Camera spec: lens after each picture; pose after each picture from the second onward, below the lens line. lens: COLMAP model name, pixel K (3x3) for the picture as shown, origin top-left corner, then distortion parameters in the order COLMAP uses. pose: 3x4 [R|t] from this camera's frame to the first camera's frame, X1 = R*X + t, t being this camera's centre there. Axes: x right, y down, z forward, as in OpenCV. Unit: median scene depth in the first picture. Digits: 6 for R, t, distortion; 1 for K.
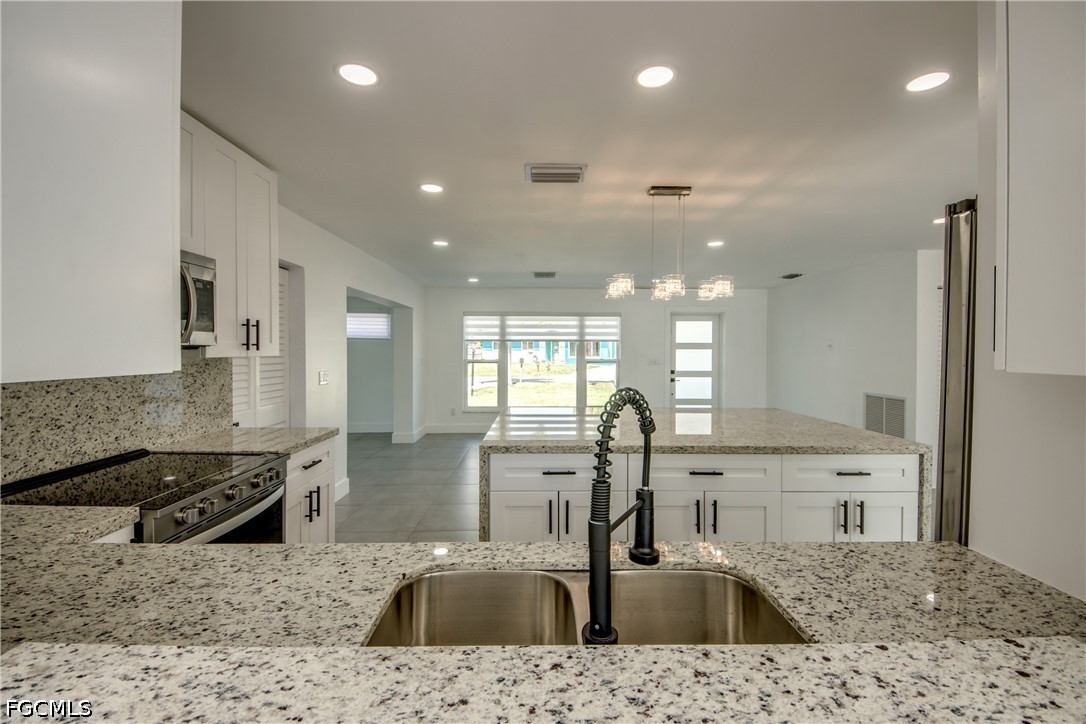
lens RADIAL K [[448.5, 0, 545.5], [0, 448.5, 352.9], [0, 0, 1]] dist [-0.019064, -0.000759]
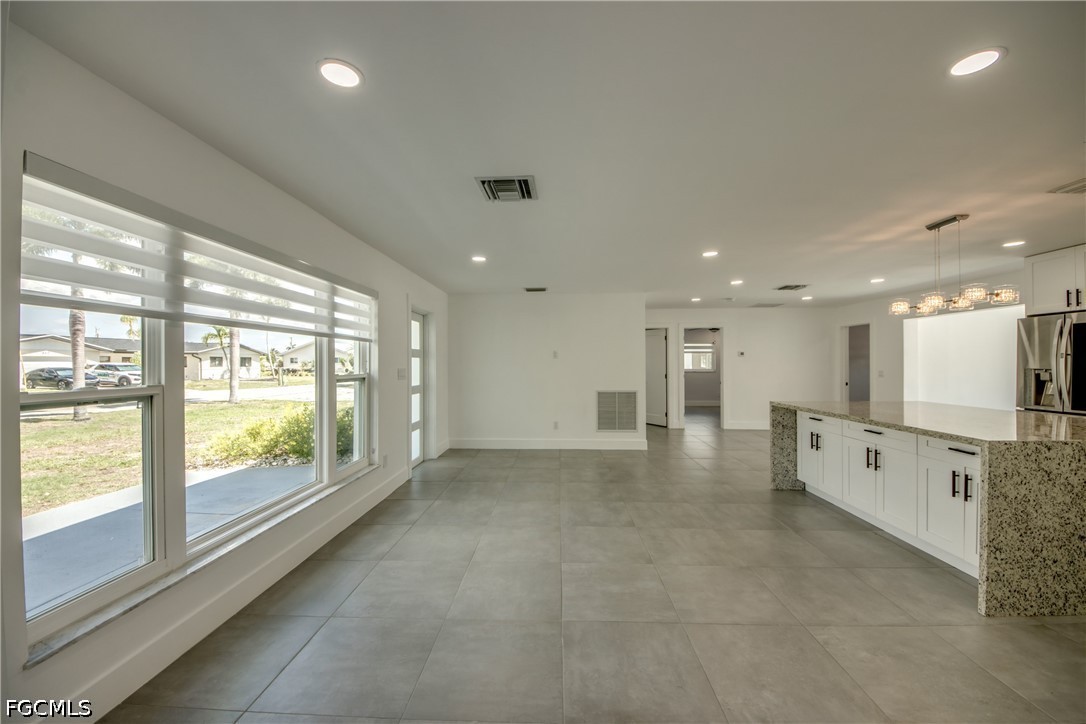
lens RADIAL K [[412.2, 0, 530.5], [0, 412.2, 360.5], [0, 0, 1]] dist [0.001423, -0.006961]
pose [[0.088379, 0.003137, 0.996082, -0.341055], [0.008661, 0.999955, -0.003918, 0.002565], [-0.996049, 0.008974, 0.088348, 0.752676]]
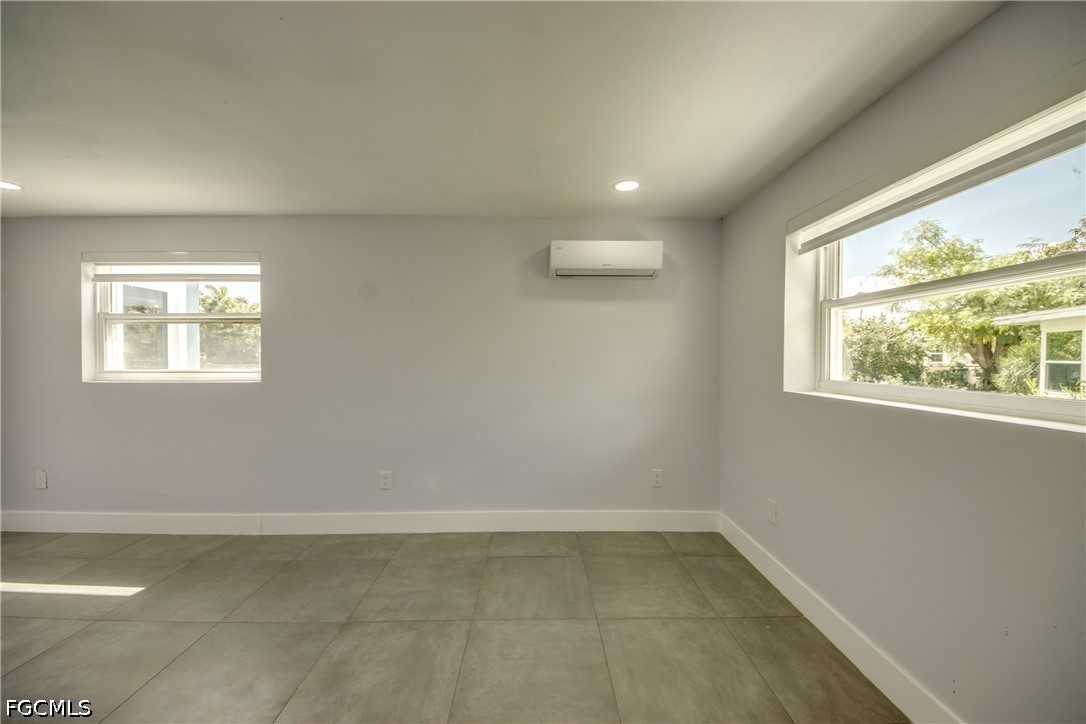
lens RADIAL K [[412.2, 0, 539.0], [0, 412.2, 361.4], [0, 0, 1]] dist [0.001423, -0.006961]
pose [[-0.999926, -0.006653, 0.010183, 0.055118], [-0.006472, 0.999821, 0.017752, 0.008368], [-0.010299, 0.017685, -0.999791, 0.937560]]
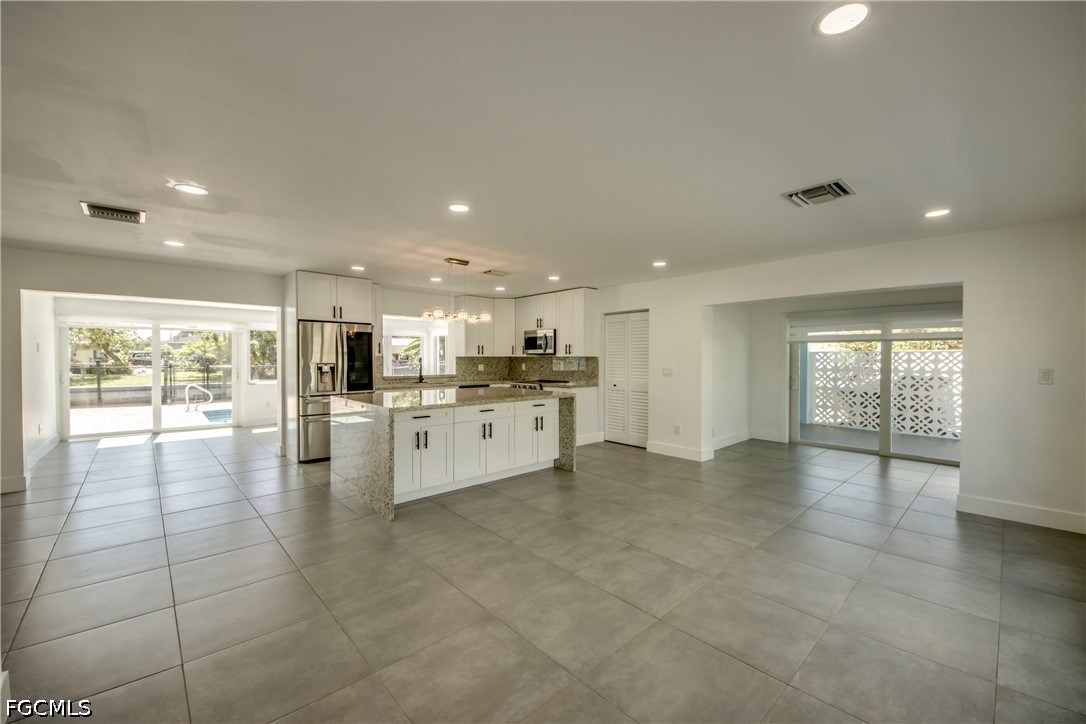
lens RADIAL K [[433.4, 0, 543.6], [0, 433.4, 361.2], [0, 0, 1]] dist [0.003000, -0.004412]
pose [[-0.745356, 0.000697, -0.666667, 0.424950], [-0.009162, 0.999894, 0.011289, 0.002562], [0.666604, 0.014522, -0.745271, 0.924703]]
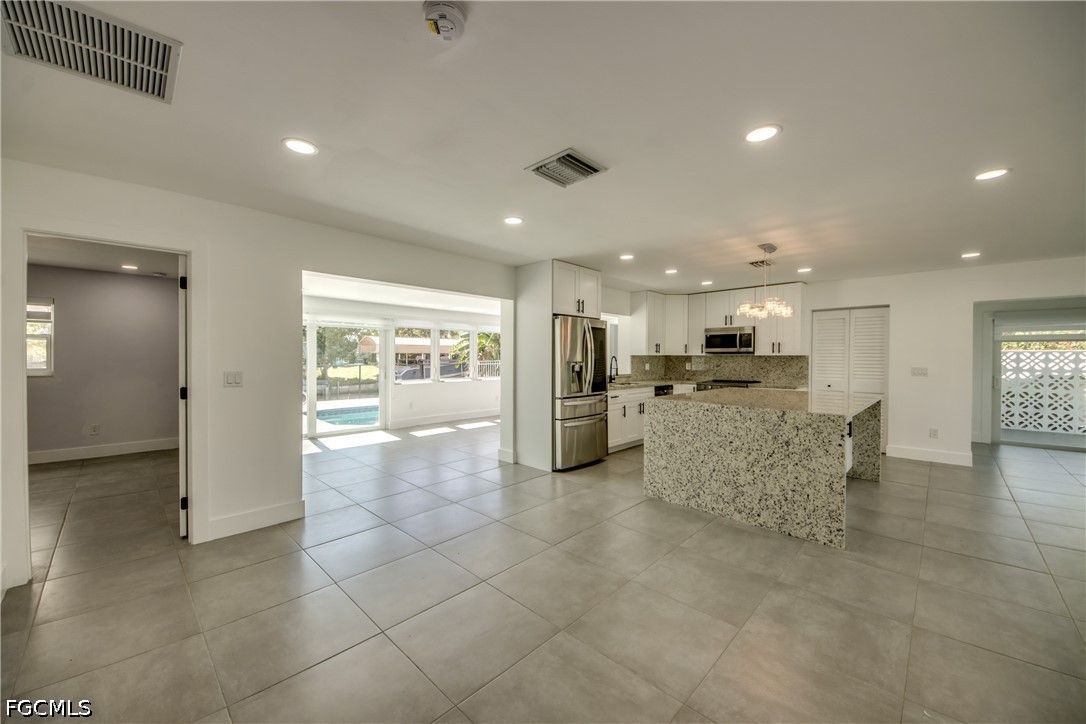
lens RADIAL K [[412.2, 0, 531.8], [0, 412.2, 355.7], [0, 0, 1]] dist [0.001423, -0.006961]
pose [[-0.720191, -0.008353, -0.693726, 0.693529], [-0.010930, 0.999940, -0.000694, 0.009143], [0.693690, 0.007083, -0.720239, 0.547346]]
